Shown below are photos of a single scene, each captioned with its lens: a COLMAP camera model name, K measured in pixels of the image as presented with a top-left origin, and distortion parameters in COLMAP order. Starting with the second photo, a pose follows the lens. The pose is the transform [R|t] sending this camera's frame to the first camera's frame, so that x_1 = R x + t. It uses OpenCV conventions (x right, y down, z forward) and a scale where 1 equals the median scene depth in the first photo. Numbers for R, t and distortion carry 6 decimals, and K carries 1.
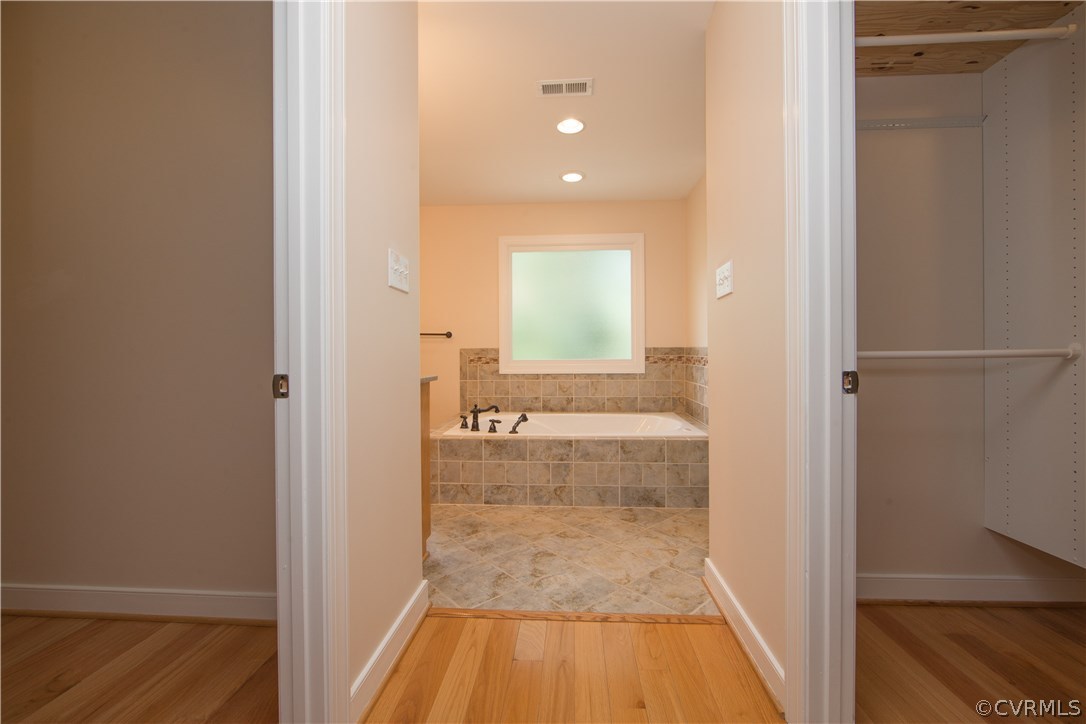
lens RADIAL K [[436.9, 0, 531.2], [0, 436.9, 358.2], [0, 0, 1]] dist [-0.000208, 0.000060]
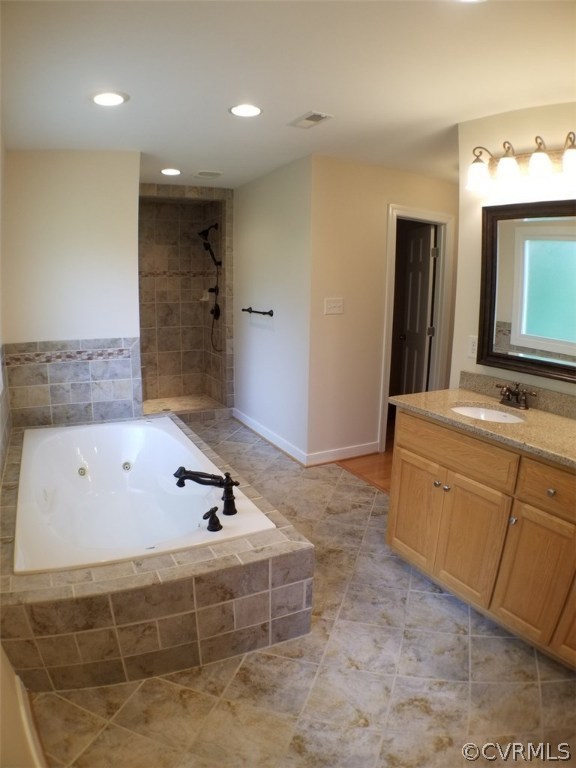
lens RADIAL K [[520.6, 0, 294.9], [0, 520.6, 403.9], [0, 0, 1]] dist [-0.203606, -0.001143]
pose [[-0.553892, -0.198005, 0.808701, -0.597917], [-0.010172, 0.972846, 0.231228, -0.119082], [-0.832526, 0.119850, -0.540866, 1.021794]]
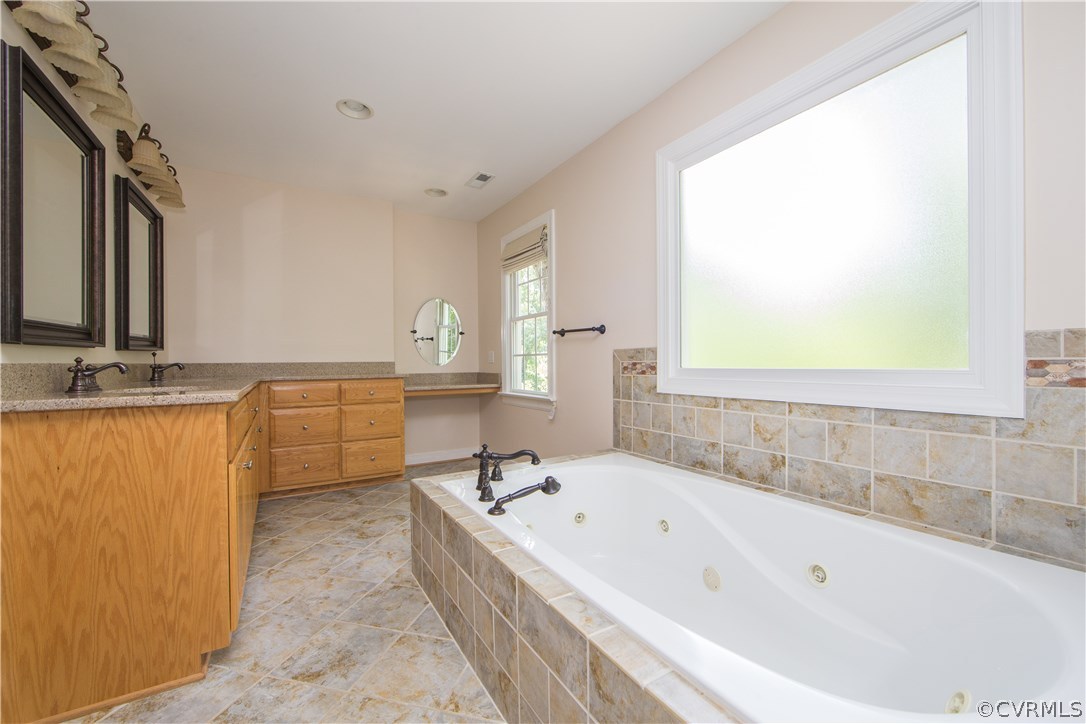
lens RADIAL K [[425.6, 0, 539.1], [0, 425.6, 367.0], [0, 0, 1]] dist [-0.008267, 0.000258]
pose [[0.593101, 0.008347, -0.805085, 0.291387], [-0.000766, 0.999952, 0.009802, -0.002696], [0.805128, -0.005197, 0.593078, 0.560297]]
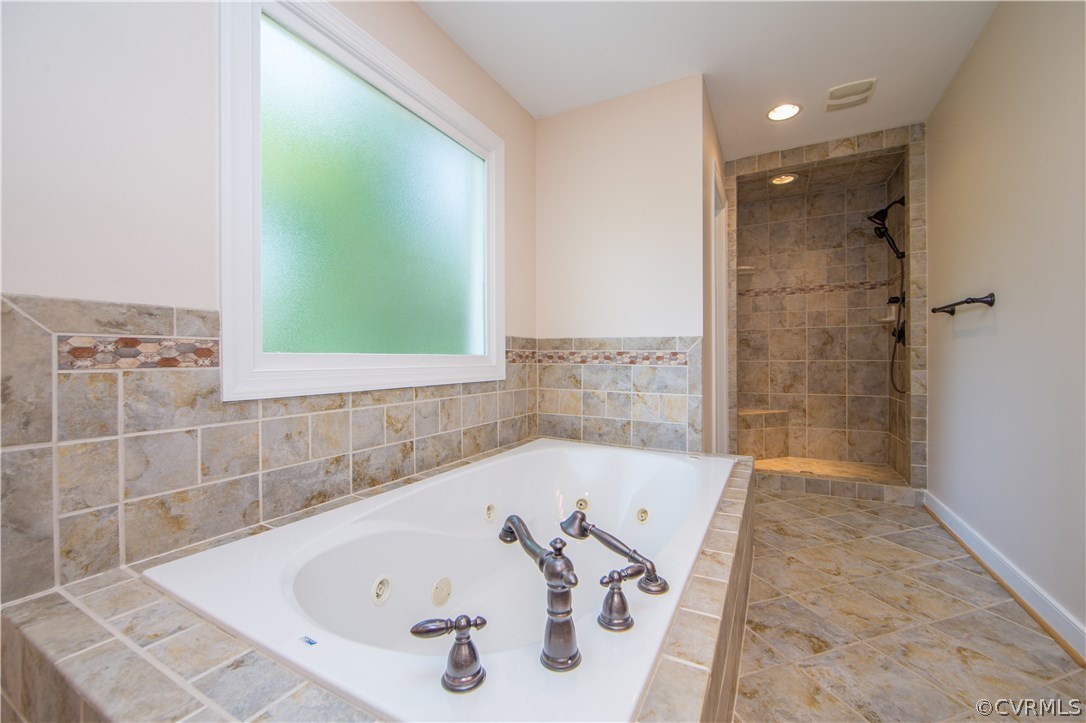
lens RADIAL K [[436.3, 0, 545.0], [0, 436.3, 359.6], [0, 0, 1]] dist [-0.009671, 0.000490]
pose [[0.380366, 0.005216, 0.924821, -0.261594], [0.004794, 0.999960, -0.007612, 0.012112], [-0.924824, 0.007329, 0.380326, 0.717767]]
